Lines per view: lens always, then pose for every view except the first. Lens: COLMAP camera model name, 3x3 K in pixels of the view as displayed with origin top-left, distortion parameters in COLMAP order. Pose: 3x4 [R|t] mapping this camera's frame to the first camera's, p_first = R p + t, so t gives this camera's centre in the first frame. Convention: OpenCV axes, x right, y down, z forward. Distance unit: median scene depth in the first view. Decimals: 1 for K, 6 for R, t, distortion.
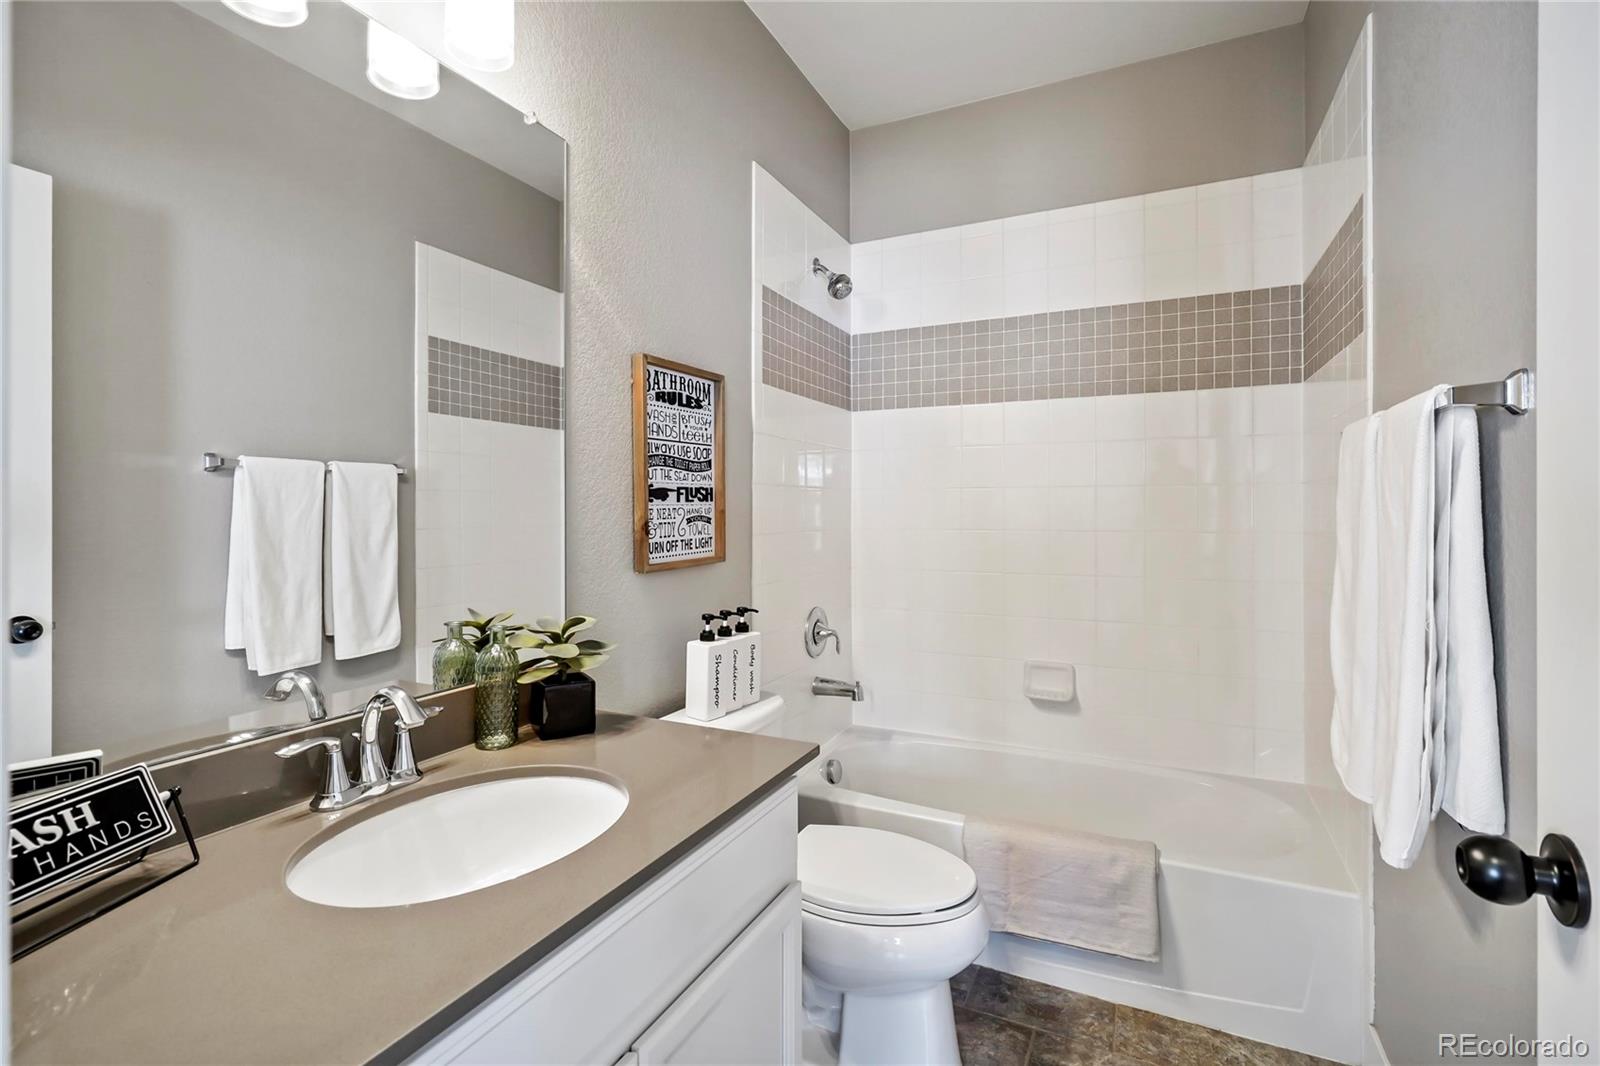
lens RADIAL K [[731.2, 0, 806.7], [0, 731.2, 535.7], [0, 0, 1]] dist [-0.005602, 0.000963]
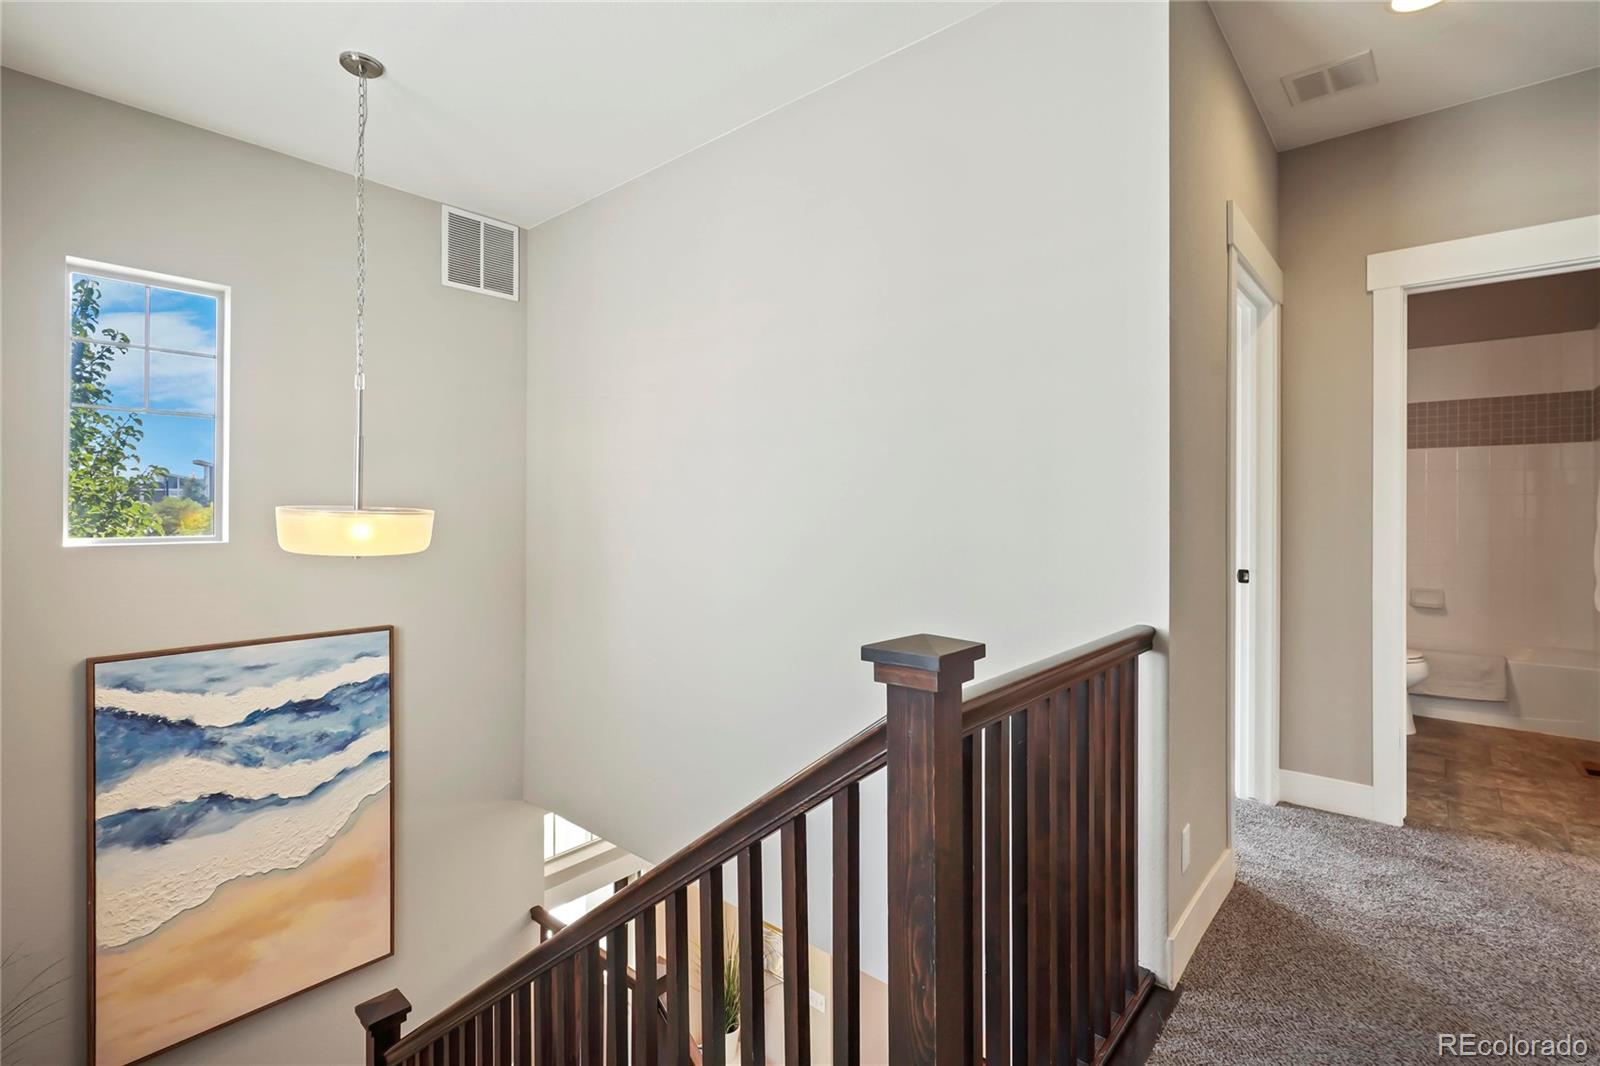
lens RADIAL K [[731.2, 0, 793.3], [0, 731.2, 522.0], [0, 0, 1]] dist [-0.005602, 0.000963]
pose [[0.962532, 0.002054, -0.271161, -0.800095], [-0.001016, 0.999992, 0.003970, -0.001090], [0.271167, -0.003546, 0.962526, -1.369097]]
